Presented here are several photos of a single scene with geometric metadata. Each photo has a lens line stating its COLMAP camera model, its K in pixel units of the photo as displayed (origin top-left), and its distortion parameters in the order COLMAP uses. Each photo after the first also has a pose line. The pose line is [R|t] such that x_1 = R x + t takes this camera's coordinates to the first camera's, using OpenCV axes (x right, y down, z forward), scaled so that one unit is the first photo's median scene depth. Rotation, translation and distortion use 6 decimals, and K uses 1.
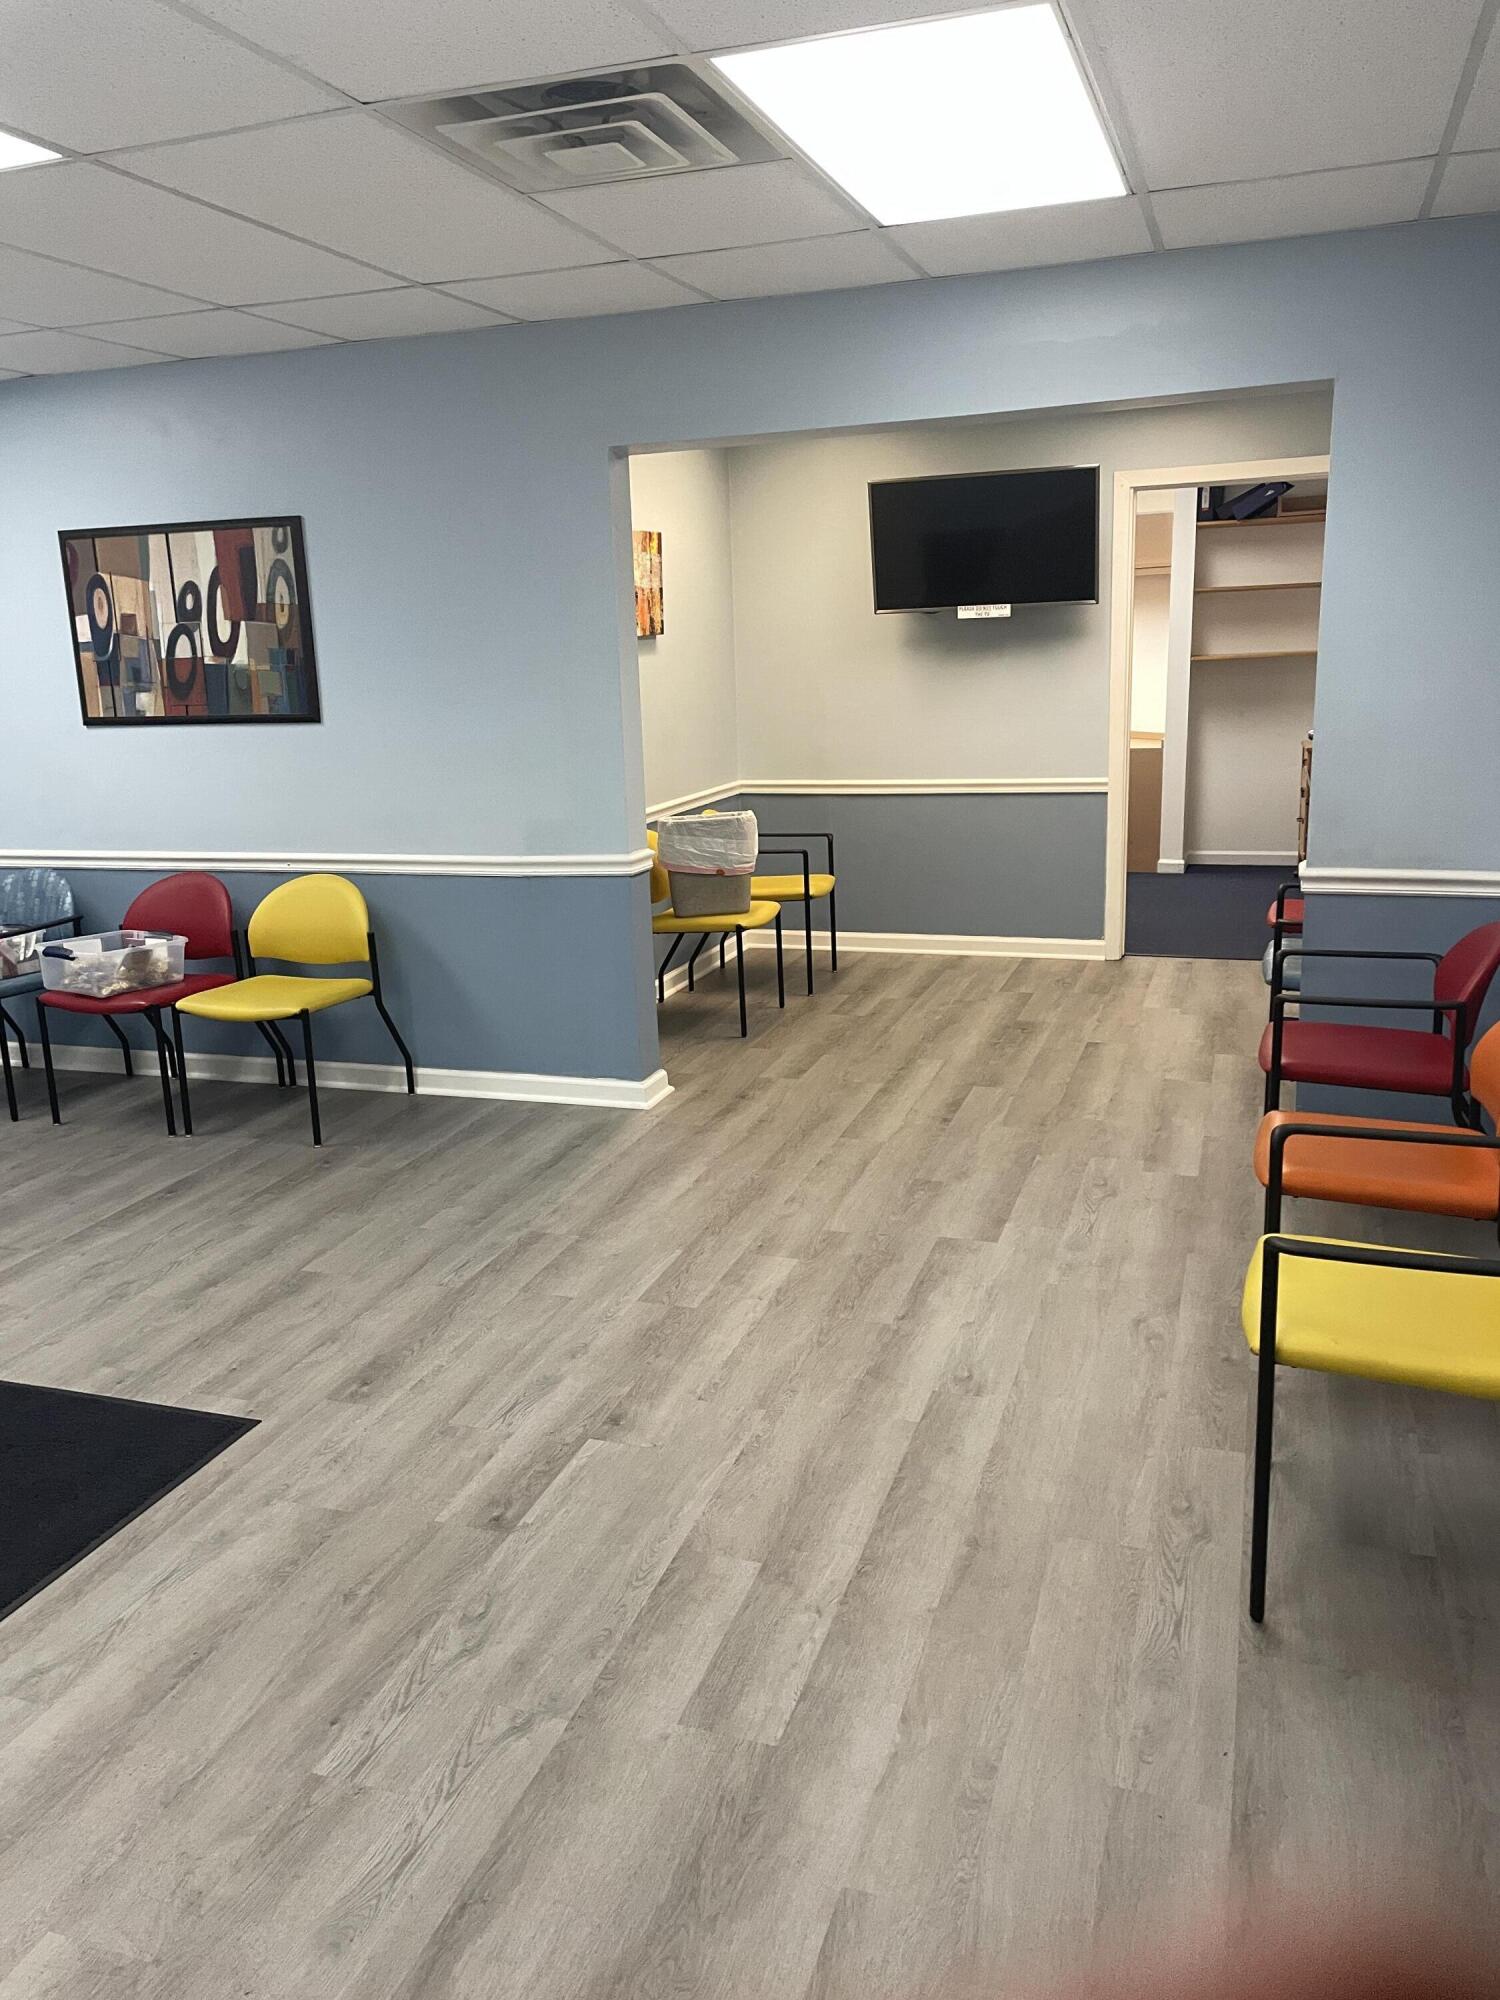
lens RADIAL K [[1545.1, 0, 741.2], [0, 1545.1, 974.2], [0, 0, 1]] dist [0.097405, -0.131773]
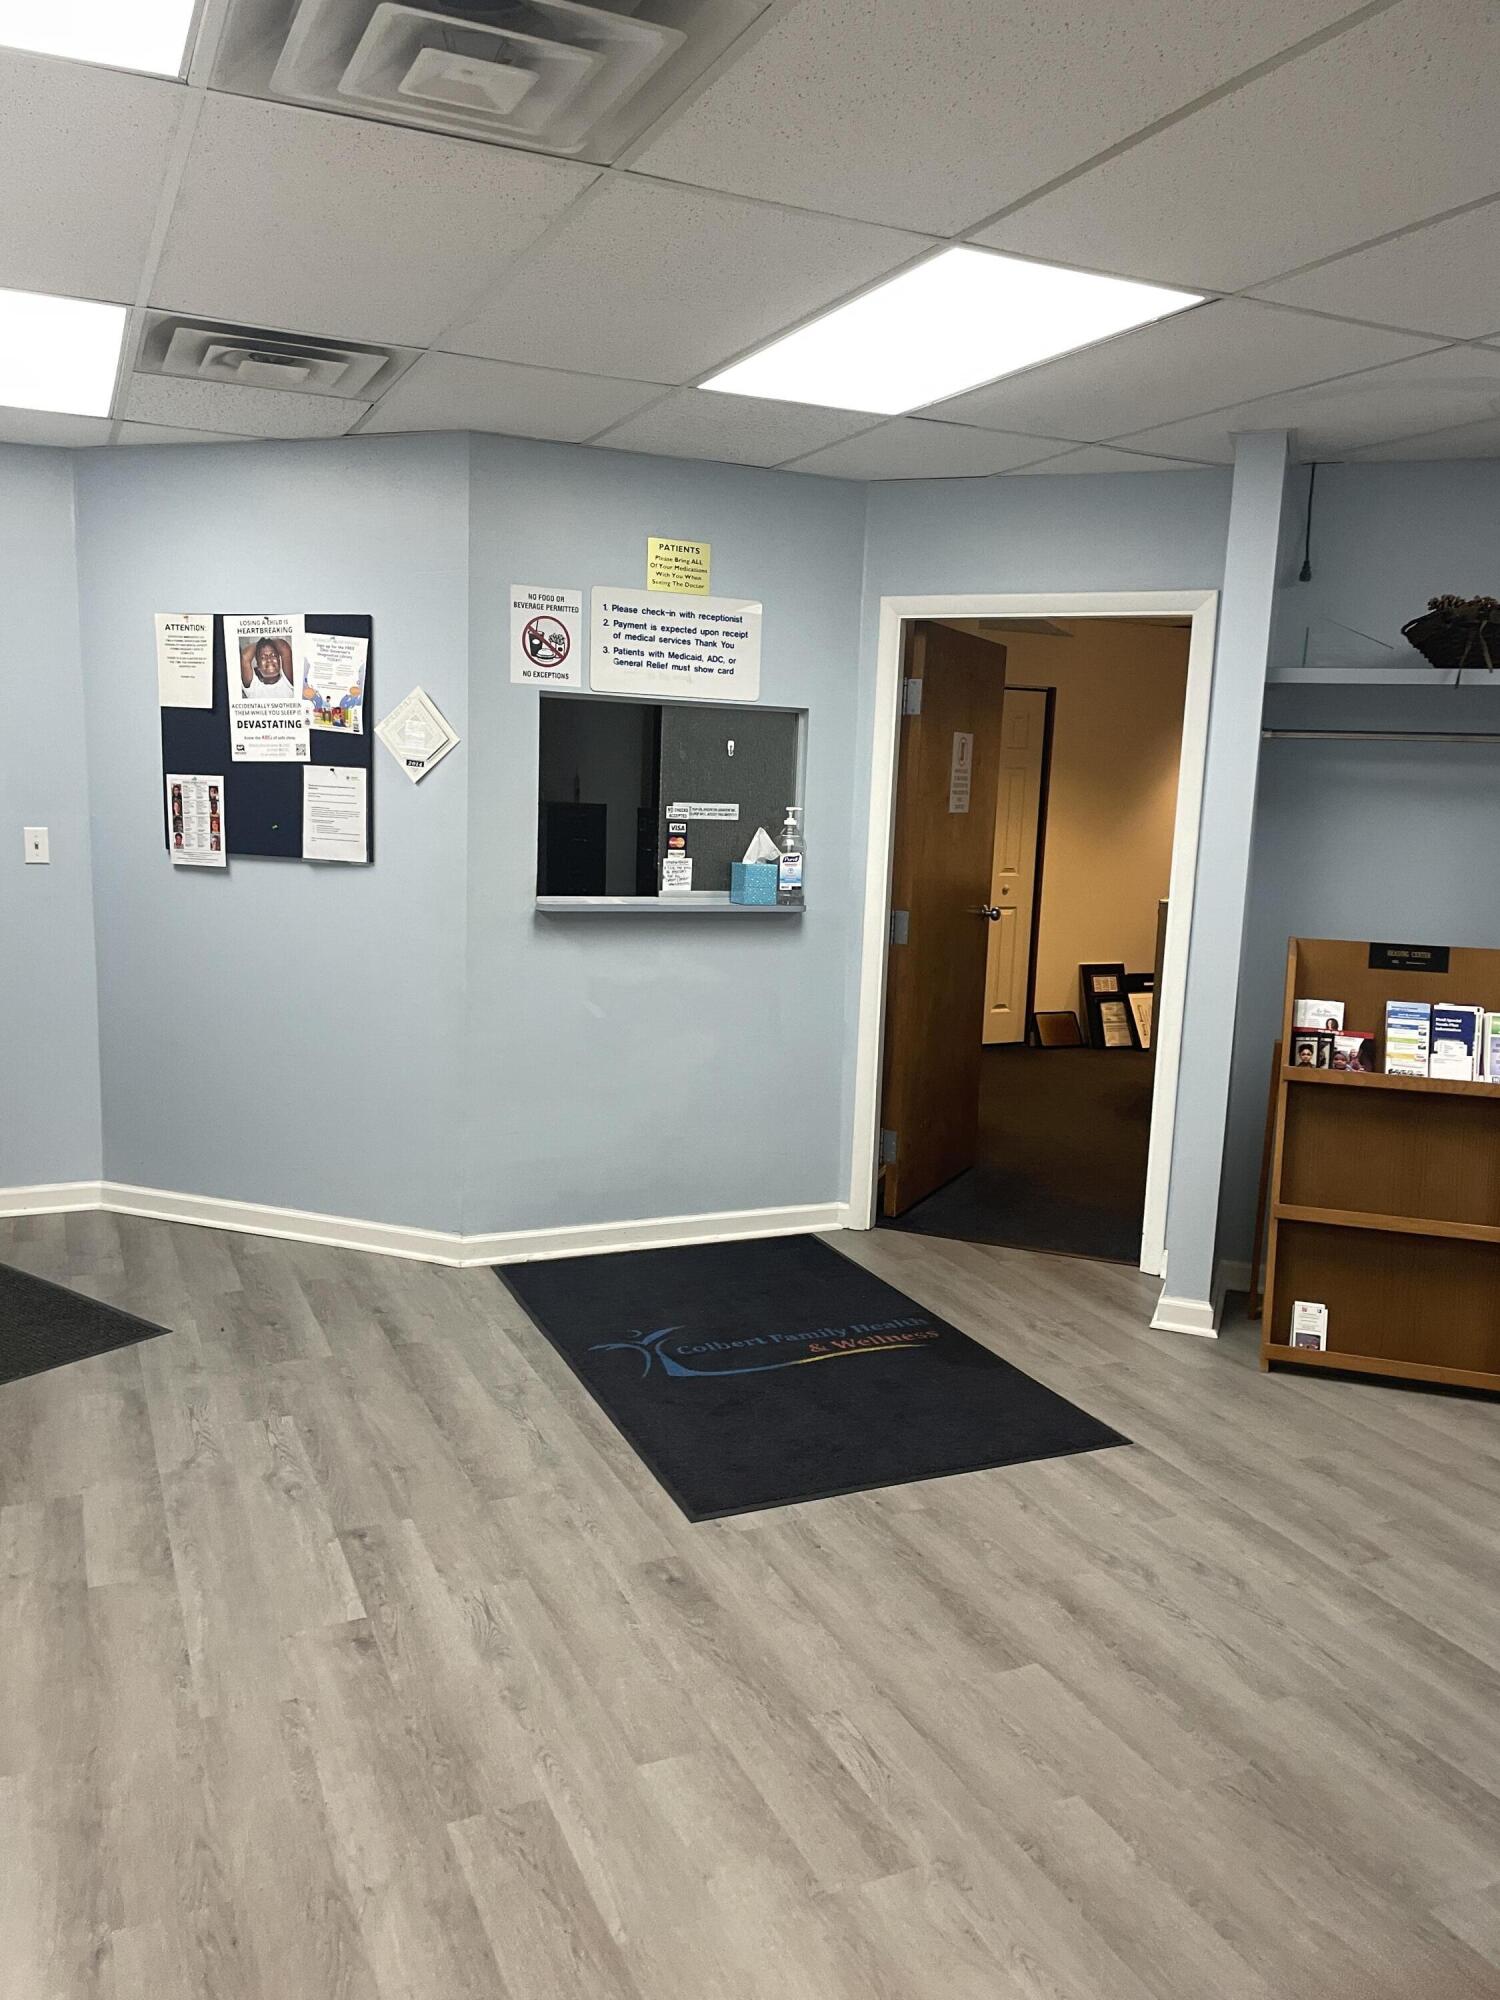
lens RADIAL K [[1518.9, 0, 713.0], [0, 1518.9, 994.3], [0, 0, 1]] dist [0.082585, -0.111625]
pose [[-0.737724, 0.109391, -0.666181, 0.252034], [-0.151349, 0.934868, 0.321114, -0.292383], [0.657918, 0.337720, -0.673119, 1.299225]]
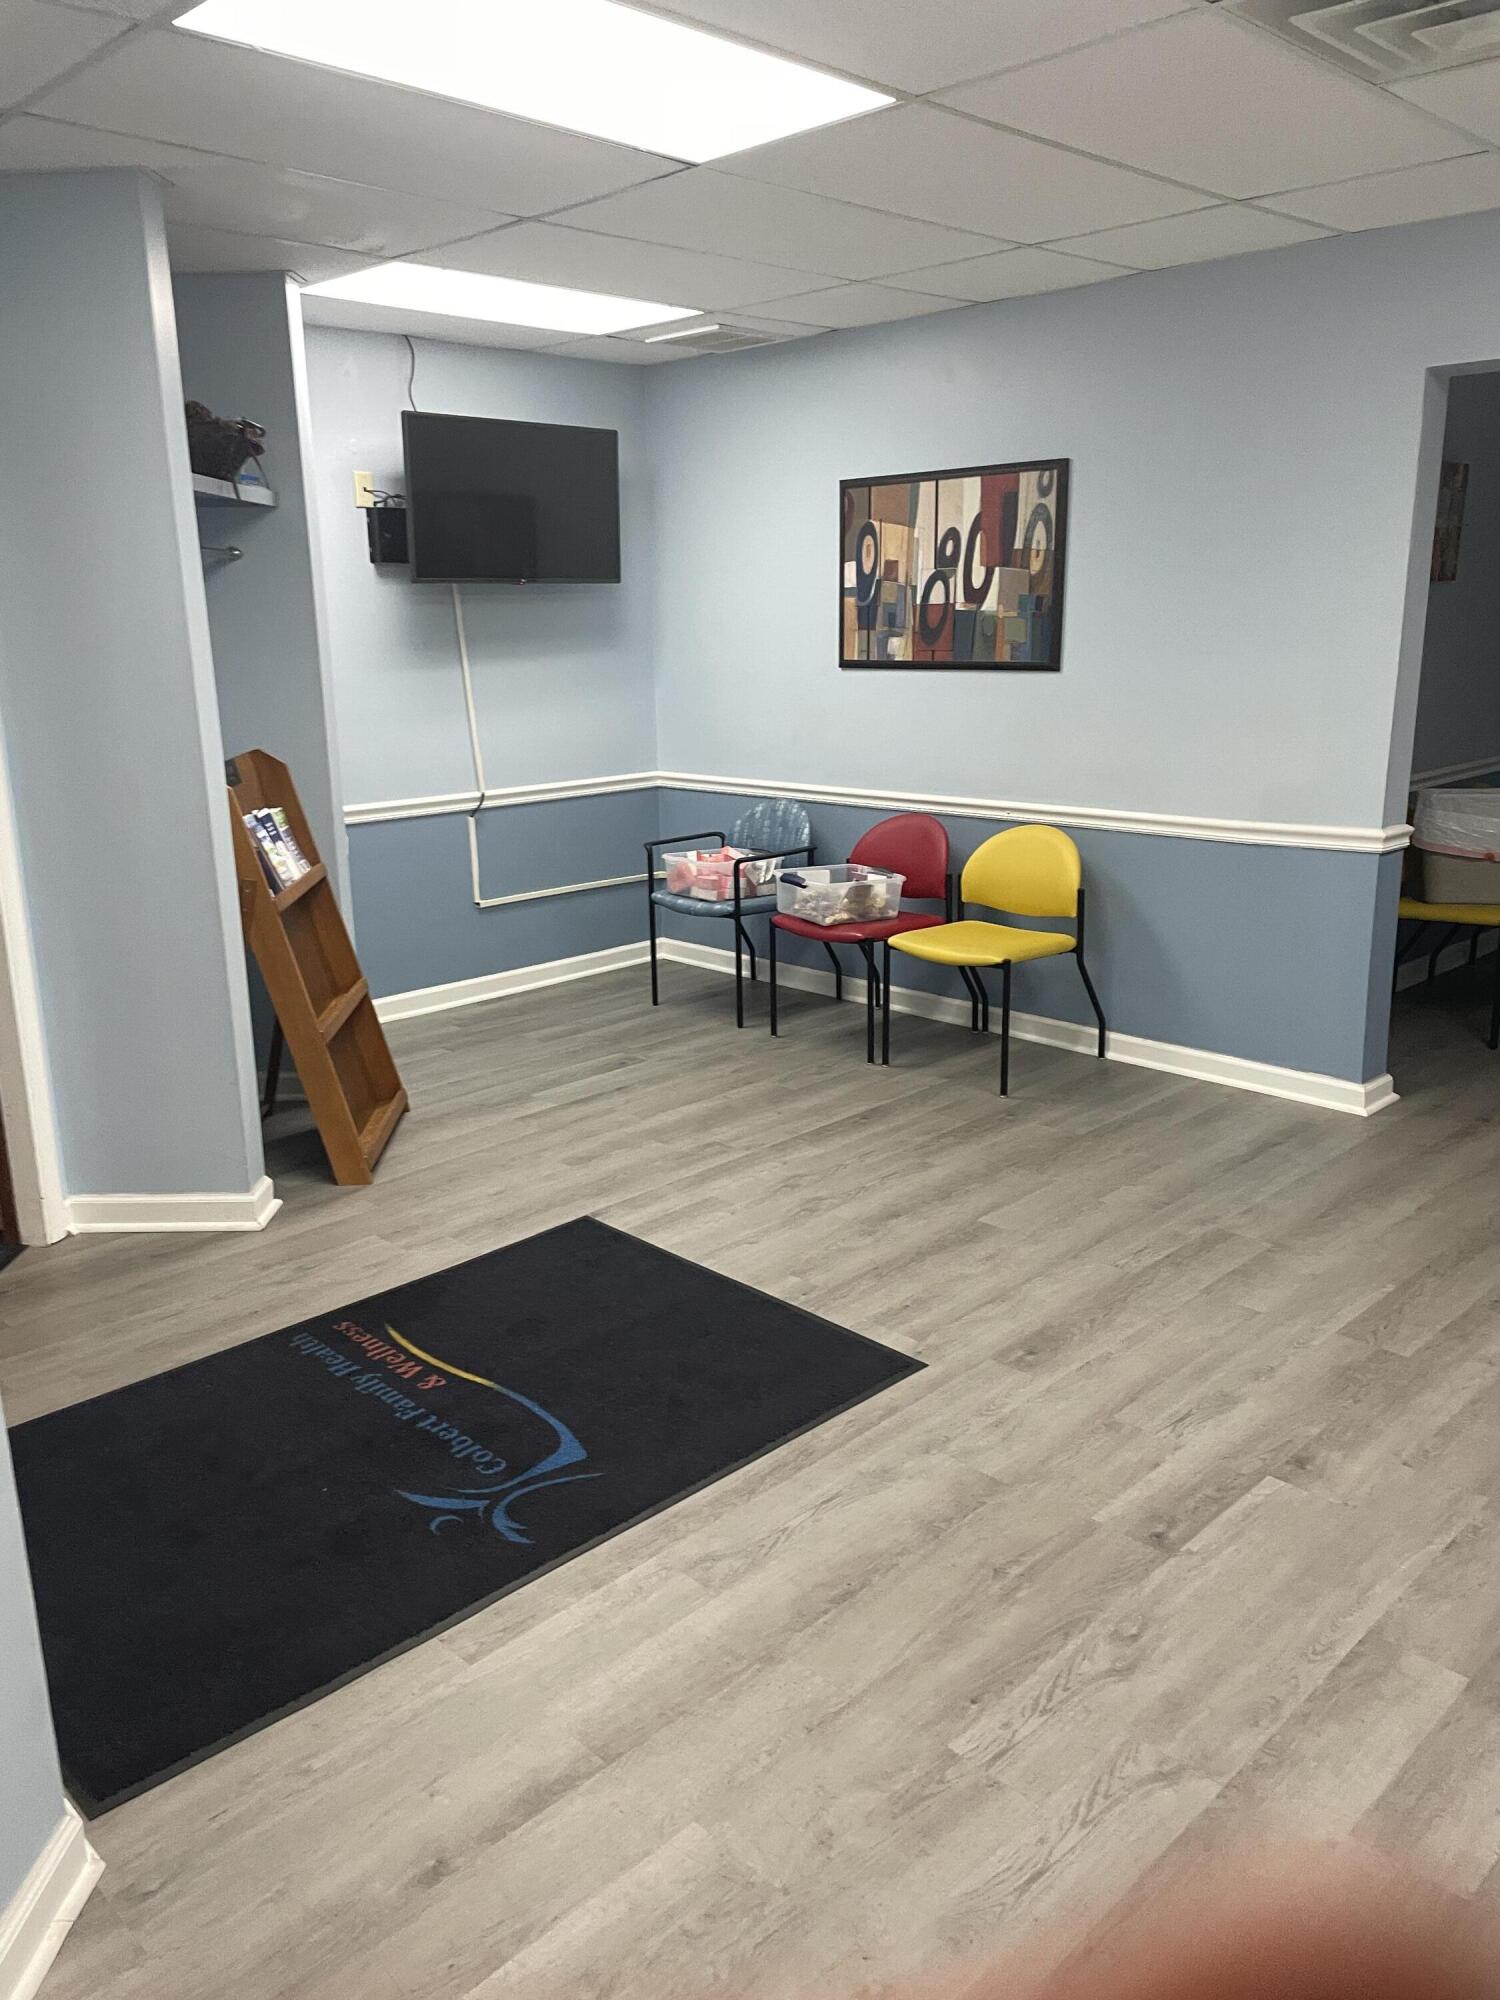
lens RADIAL K [[1518.9, 0, 713.0], [0, 1518.9, 994.3], [0, 0, 1]] dist [0.082585, -0.111625]
pose [[0.891921, 0.132116, -0.432460, -0.028373], [-0.110631, 0.991058, 0.074599, -0.009746], [0.438449, -0.018693, 0.898562, 0.043179]]
